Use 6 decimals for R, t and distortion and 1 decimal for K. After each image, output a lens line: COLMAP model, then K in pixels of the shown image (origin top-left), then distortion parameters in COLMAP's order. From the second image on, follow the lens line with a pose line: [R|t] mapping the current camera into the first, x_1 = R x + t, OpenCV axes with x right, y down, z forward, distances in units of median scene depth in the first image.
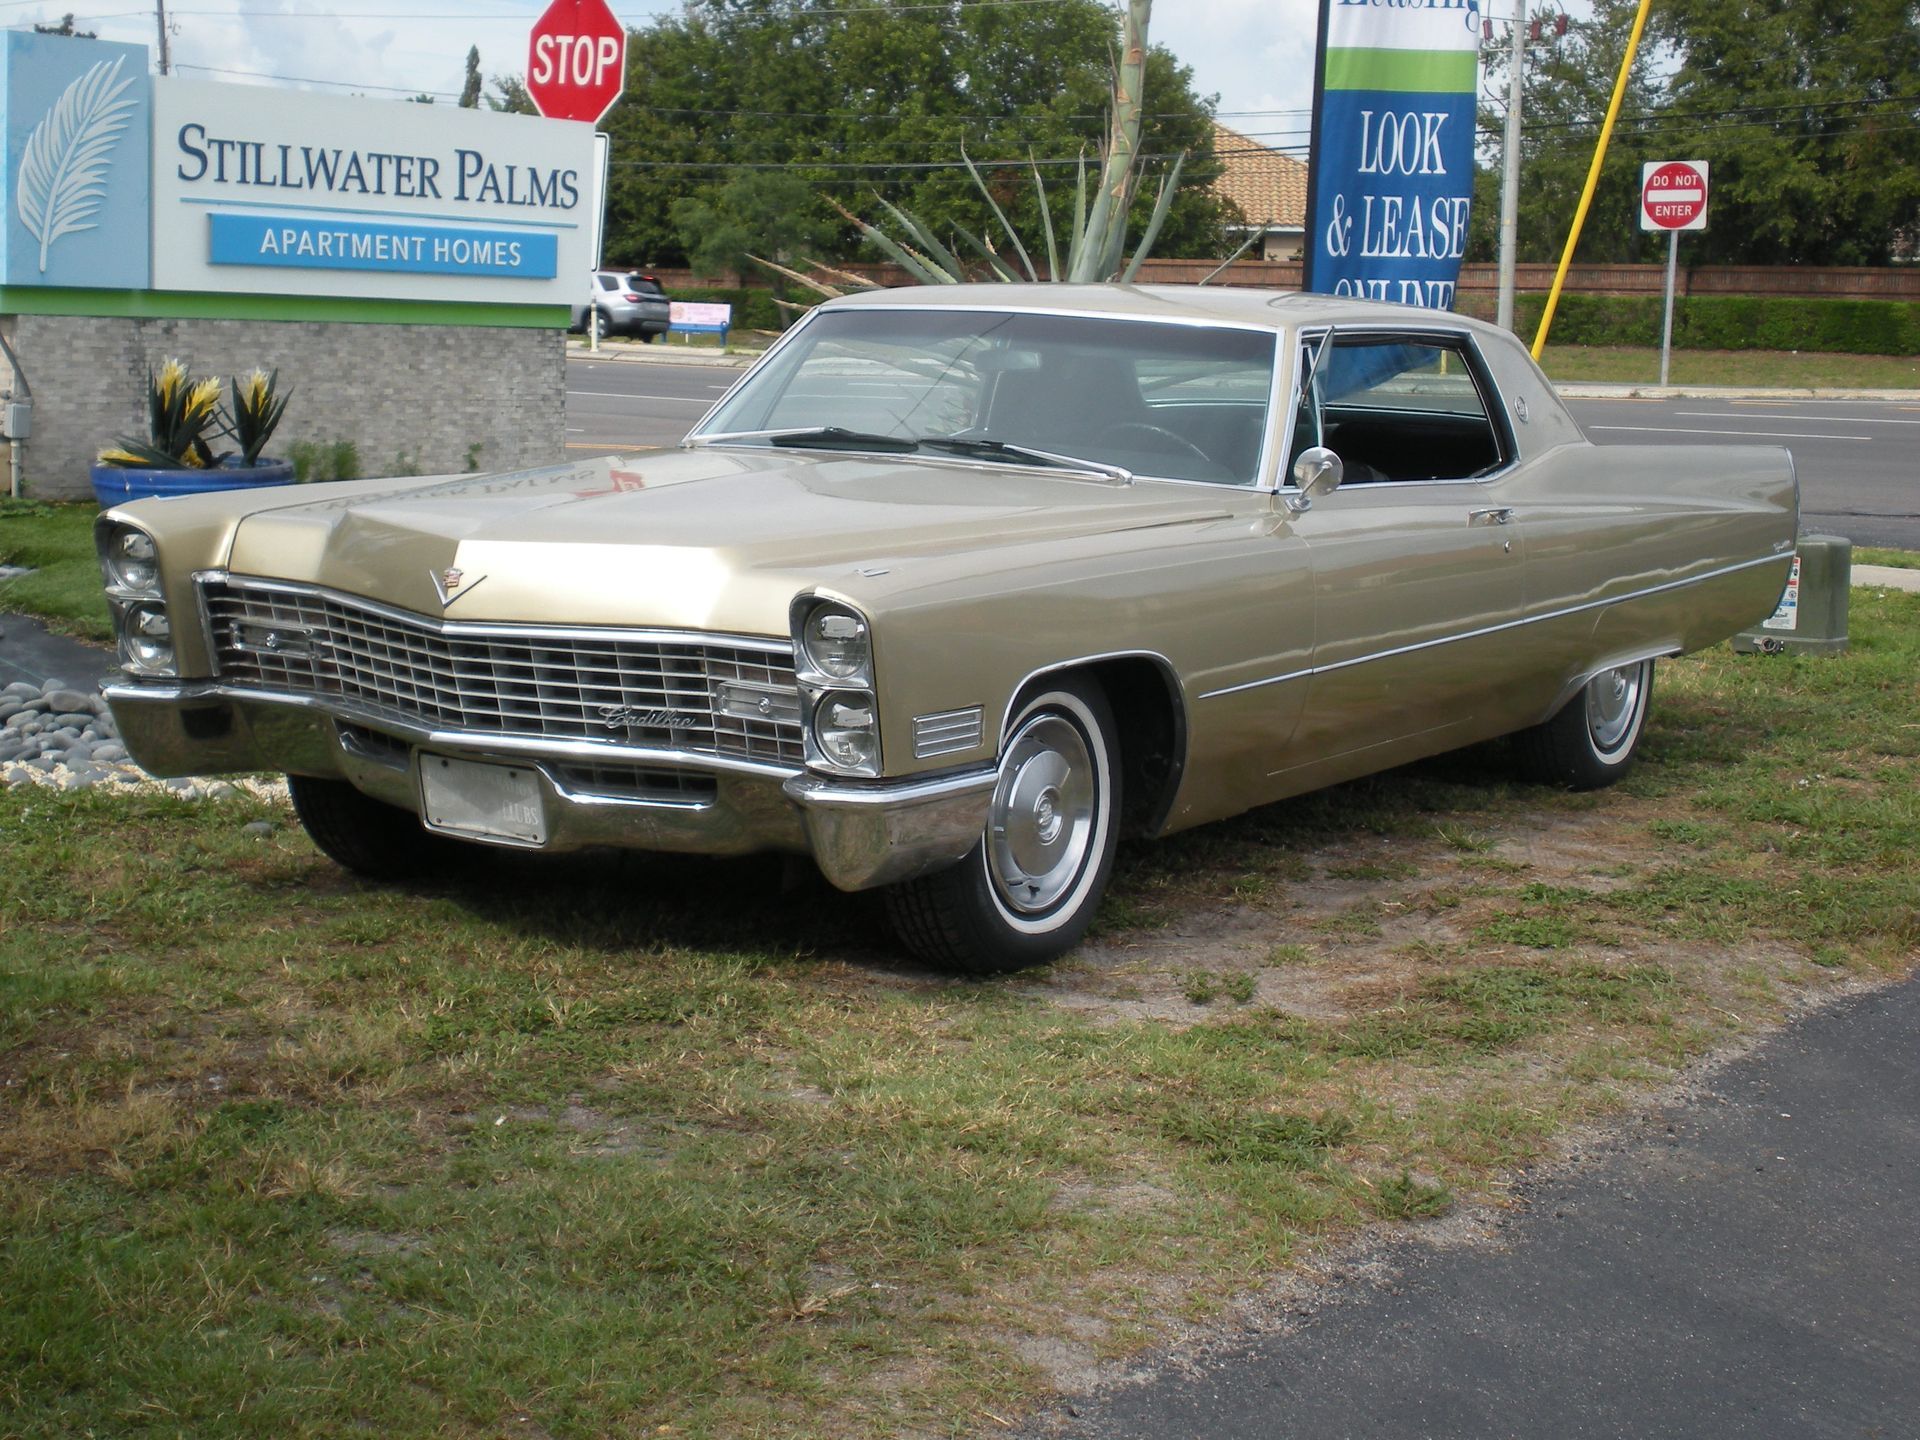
lens RADIAL K [[3005.8, 0, 941.3], [0, 3005.8, 856.7], [0, 0, 1]] dist [0.062128, 0.000000]
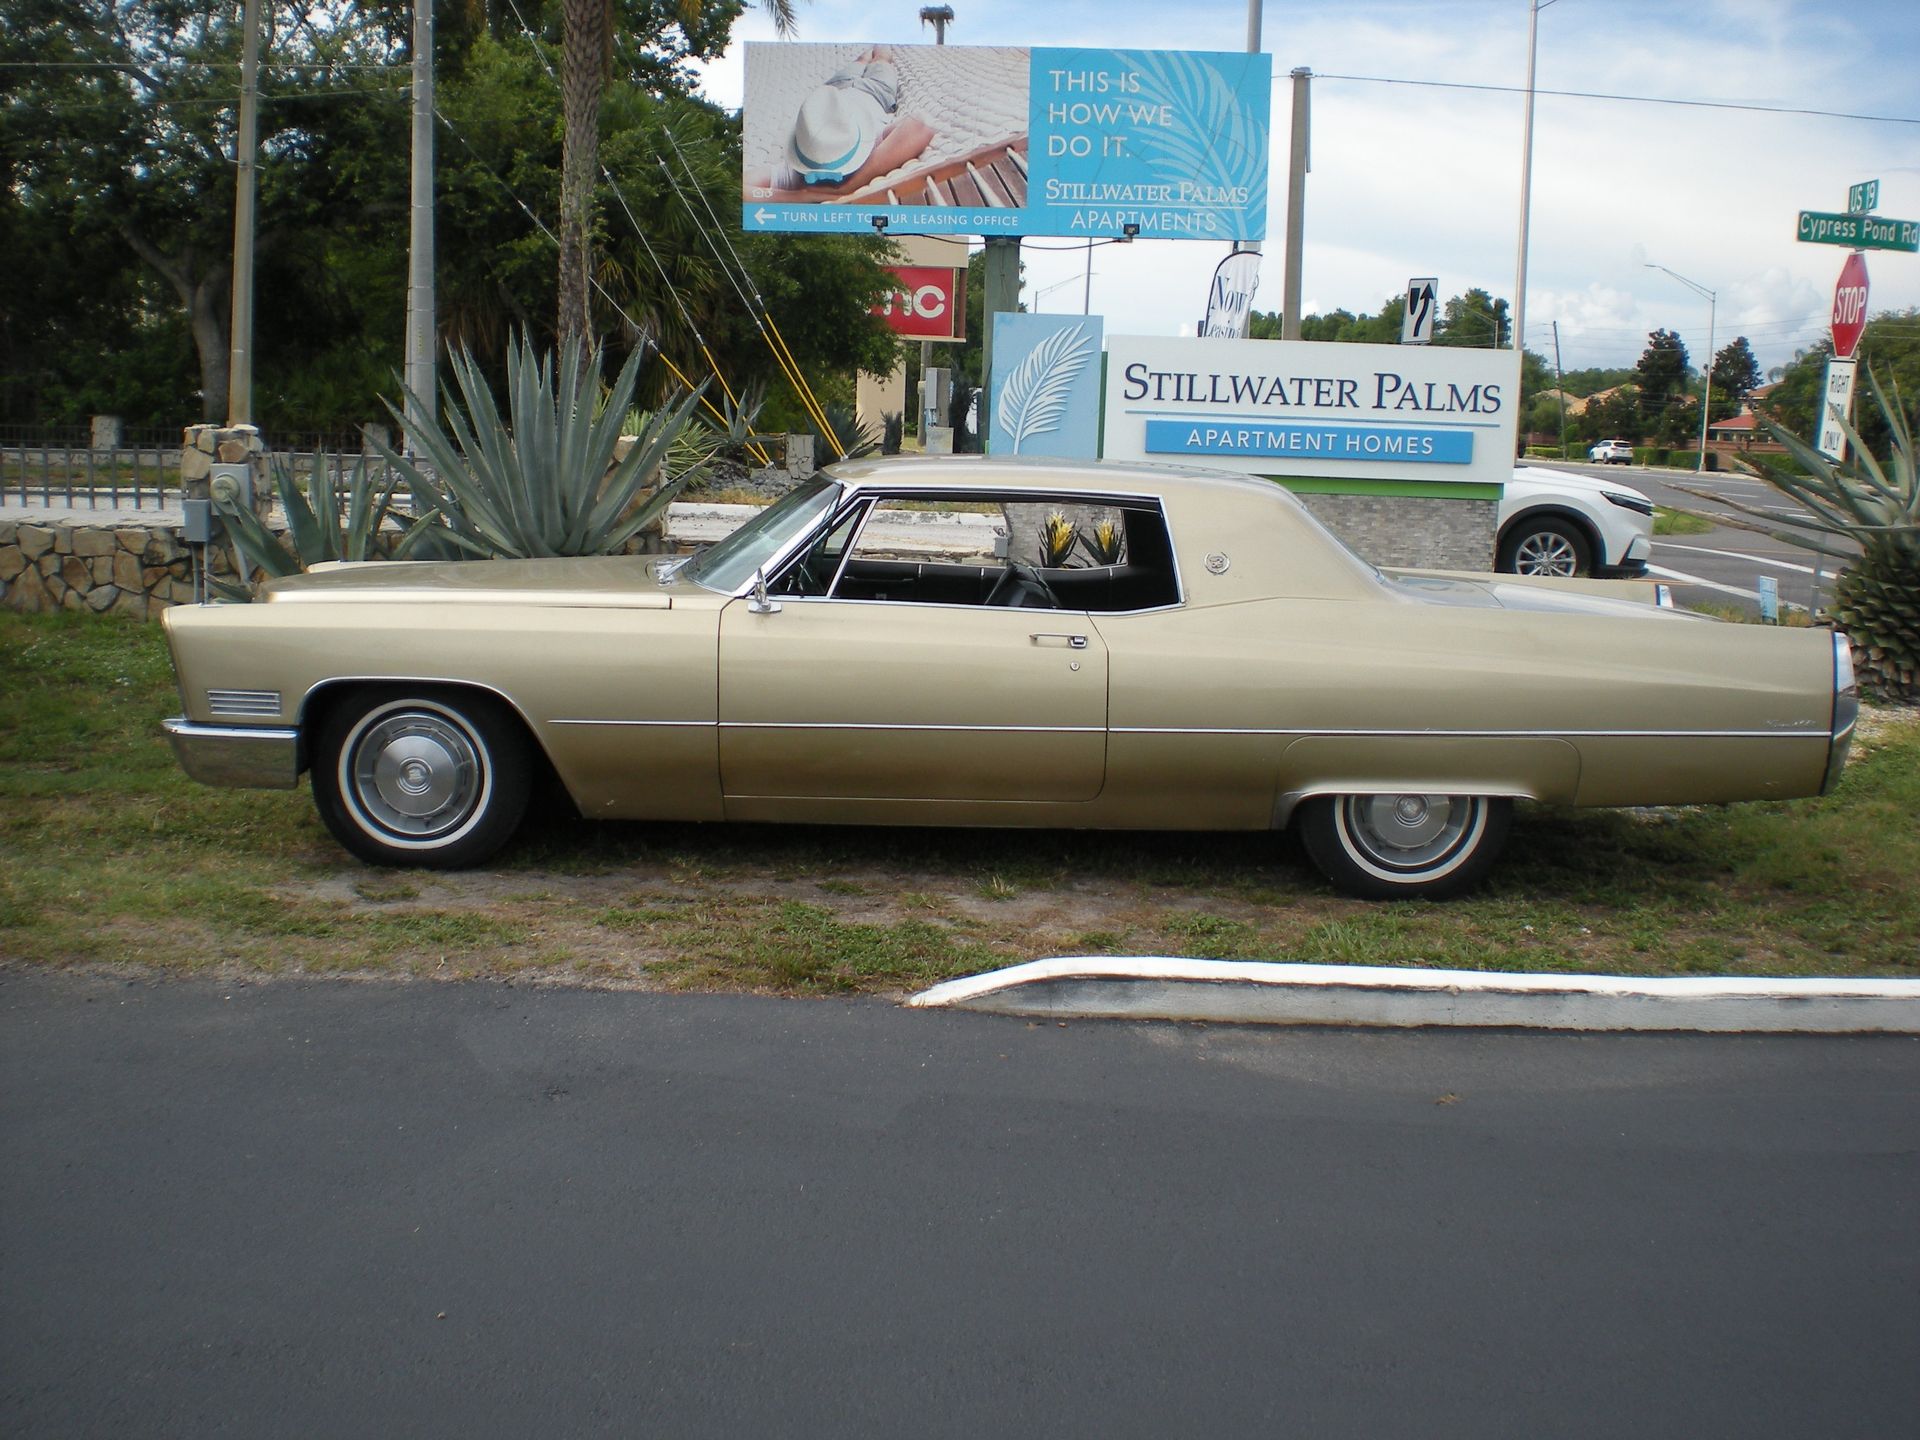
lens RADIAL K [[2158.9, 0, 975.3], [0, 2158.9, 716.8], [0, 0, 1]] dist [-0.142638, 0.000000]
pose [[0.559378, 0.094055, -0.823559, 0.587135], [-0.160843, 0.986974, 0.003470, -0.050048], [0.813158, 0.130522, 0.567219, 0.307740]]
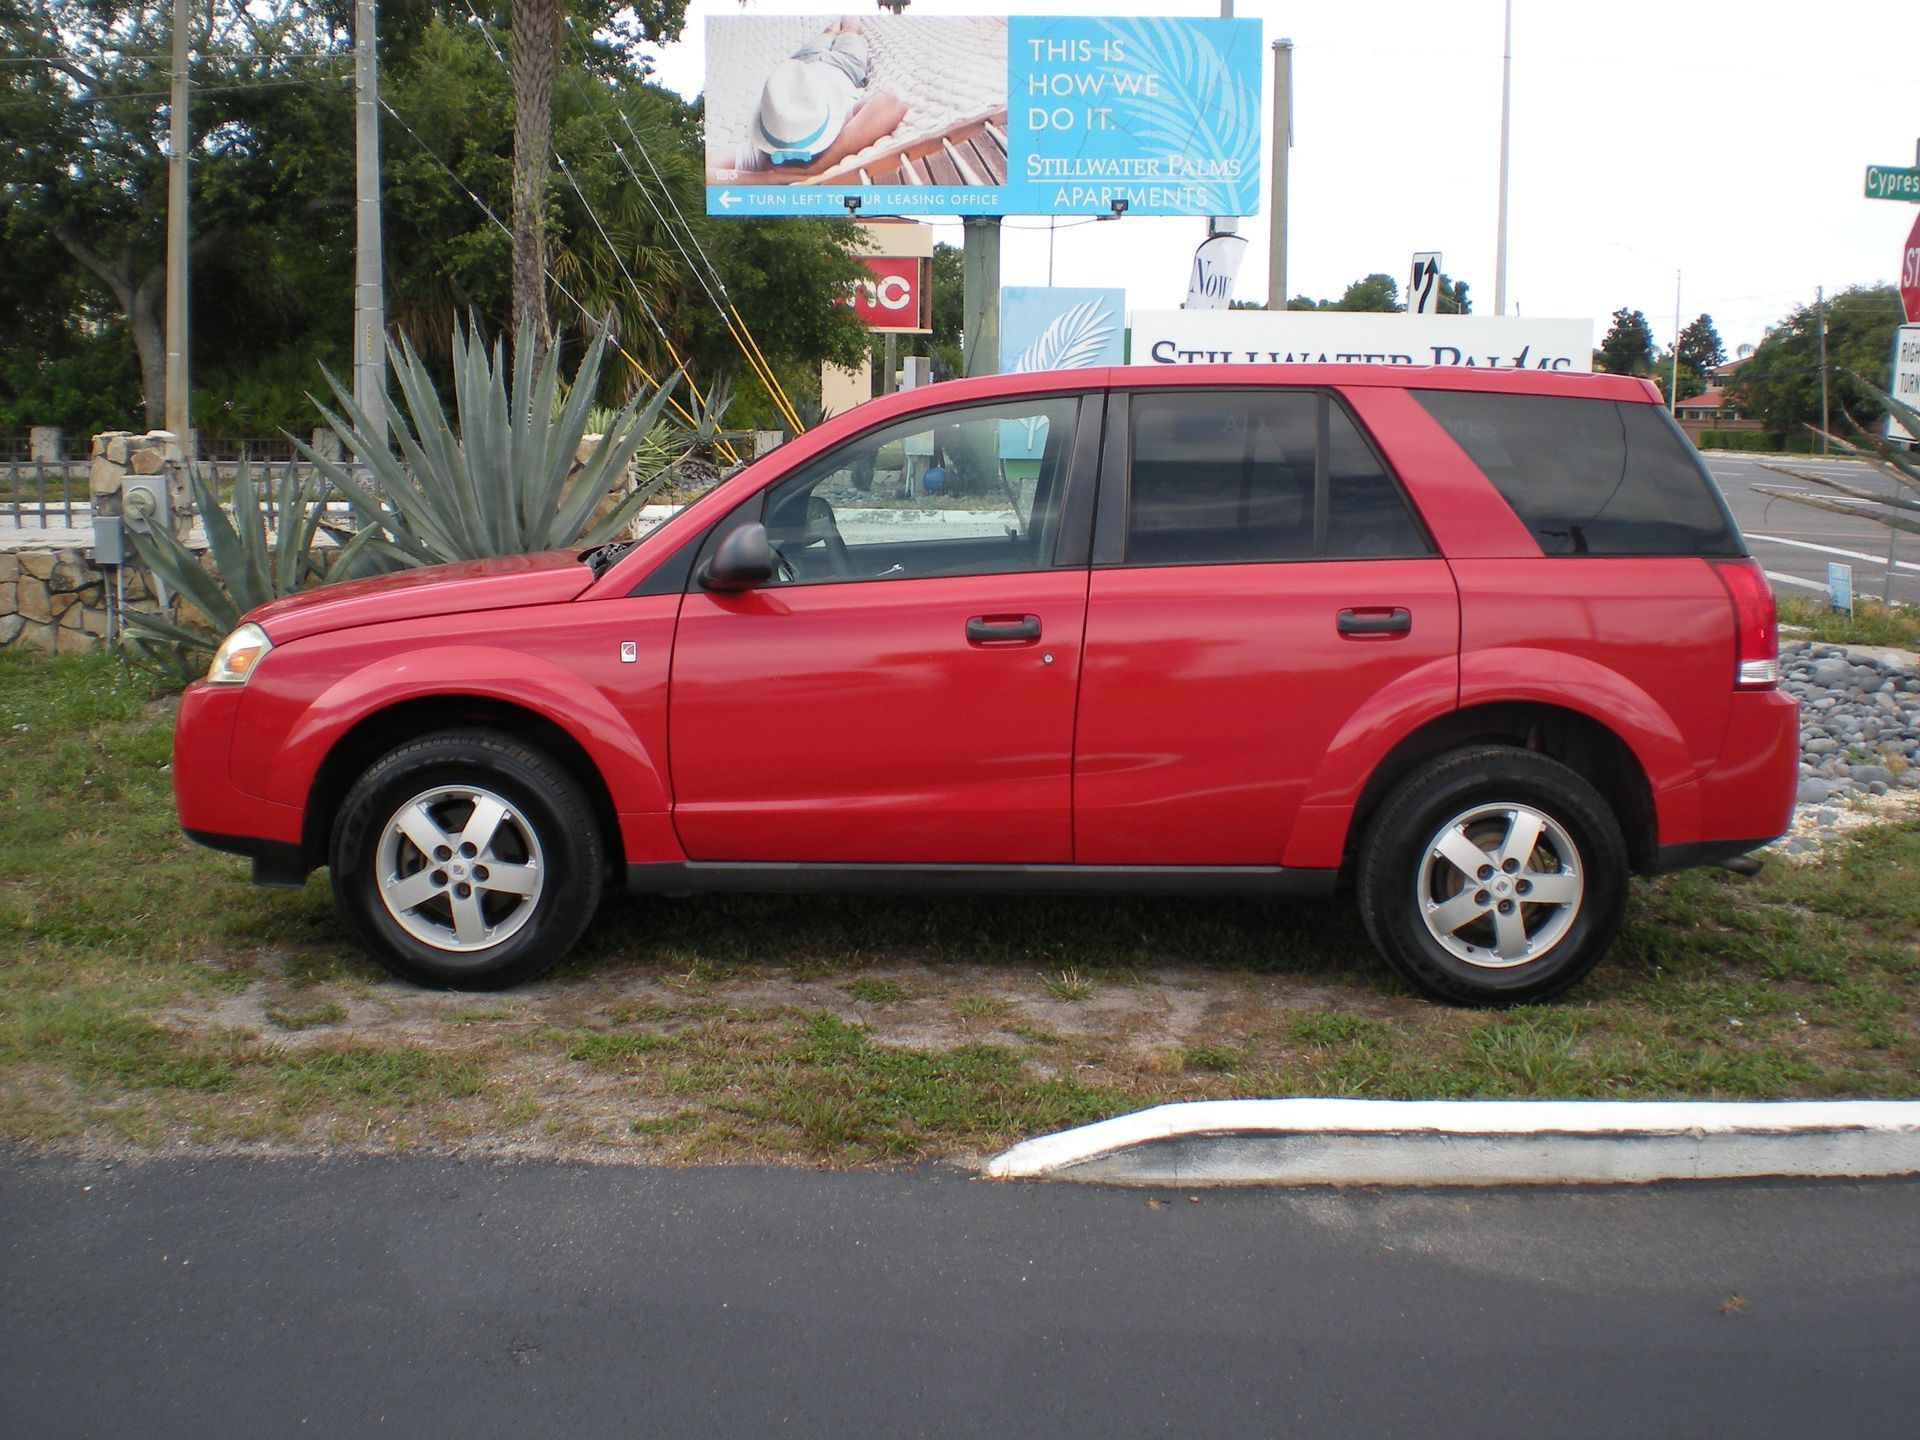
lens RADIAL K [[2158.9, 0, 965.6], [0, 2158.9, 711.3], [0, 0, 1]] dist [-0.142638, 0.000000]
pose [[0.570558, 0.082170, -0.817136, 0.478405], [-0.139342, 0.990242, 0.002283, -0.060230], [0.809350, 0.112559, 0.576440, 0.355004]]
